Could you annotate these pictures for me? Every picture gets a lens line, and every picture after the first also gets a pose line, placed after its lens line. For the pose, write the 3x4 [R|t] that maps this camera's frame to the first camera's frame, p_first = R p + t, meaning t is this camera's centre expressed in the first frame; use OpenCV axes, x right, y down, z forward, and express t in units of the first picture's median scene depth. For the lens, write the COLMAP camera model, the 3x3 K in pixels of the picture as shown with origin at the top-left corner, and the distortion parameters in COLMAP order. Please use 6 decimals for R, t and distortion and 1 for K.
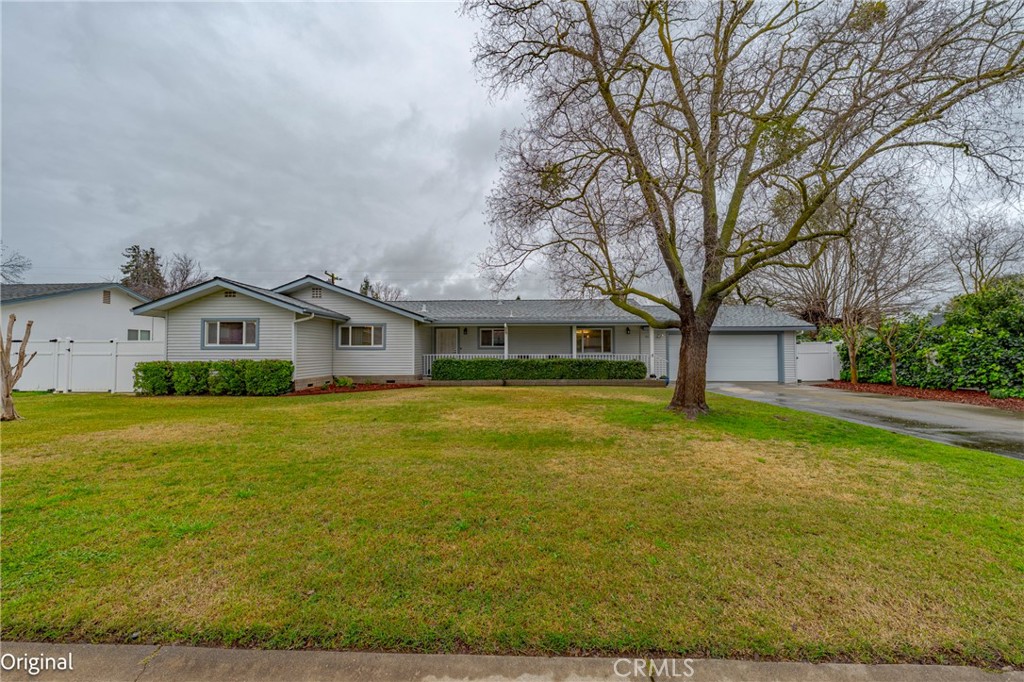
lens RADIAL K [[404.5, 0, 513.6], [0, 404.5, 343.7], [0, 0, 1]] dist [-0.001641, 0.000196]
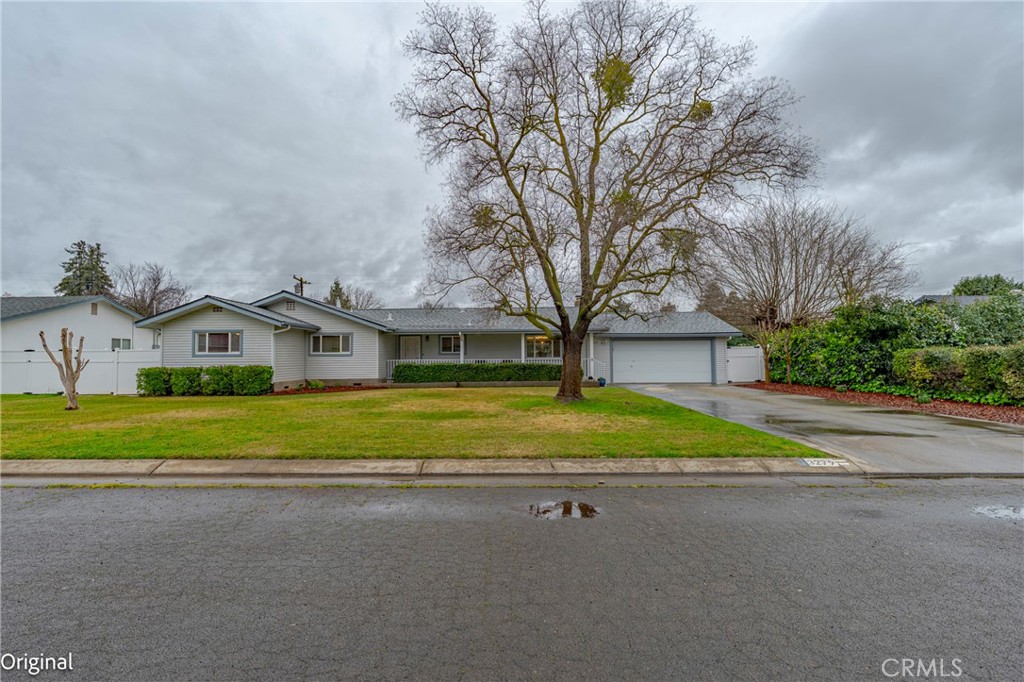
lens RADIAL K [[461.4, 0, 514.0], [0, 461.4, 343.9], [0, 0, 1]] dist [-0.002714, -0.000969]
pose [[0.999842, -0.005580, 0.016852, 0.118837], [0.005705, 0.999956, -0.007382, -0.007505], [-0.016810, 0.007477, 0.999831, -0.311078]]
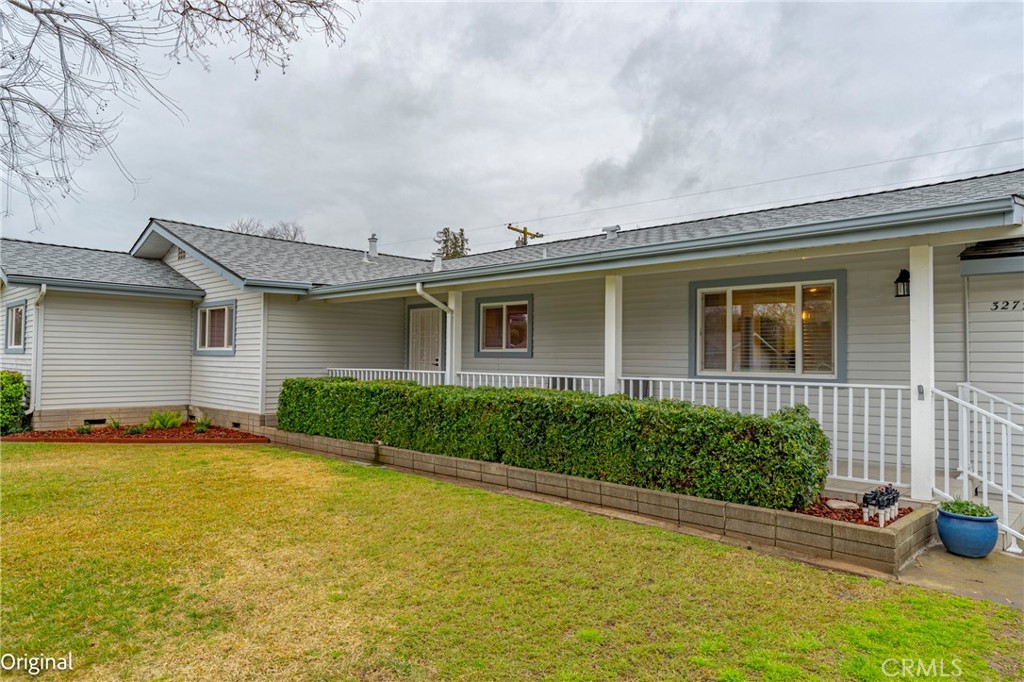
lens RADIAL K [[660.7, 0, 512.4], [0, 660.7, 339.1], [0, 0, 1]] dist [-0.021229, -0.000097]
pose [[0.747987, -0.011263, -0.663618, 0.462479], [0.003531, 0.999909, -0.012991, 0.006564], [0.663704, 0.007374, 0.747959, 0.690226]]
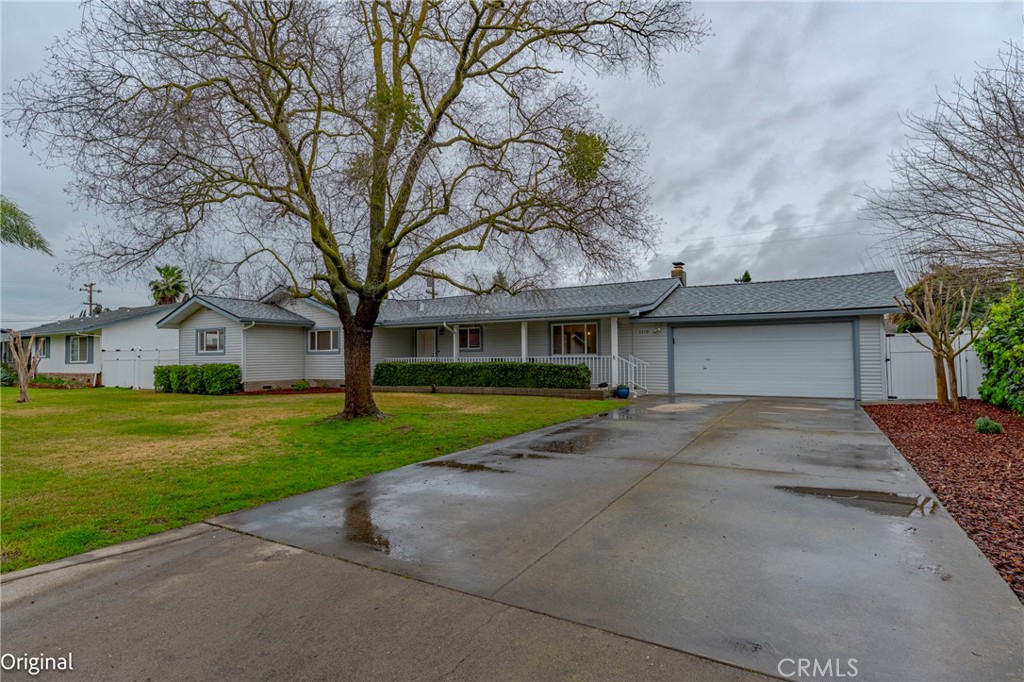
lens RADIAL K [[539.7, 0, 507.0], [0, 539.7, 340.8], [0, 0, 1]] dist [-0.005224, -0.000748]
pose [[0.877168, -0.021481, -0.479702, 0.729267], [0.019986, 0.999766, -0.008223, 0.002452], [0.479767, -0.002375, 0.877393, 0.037289]]
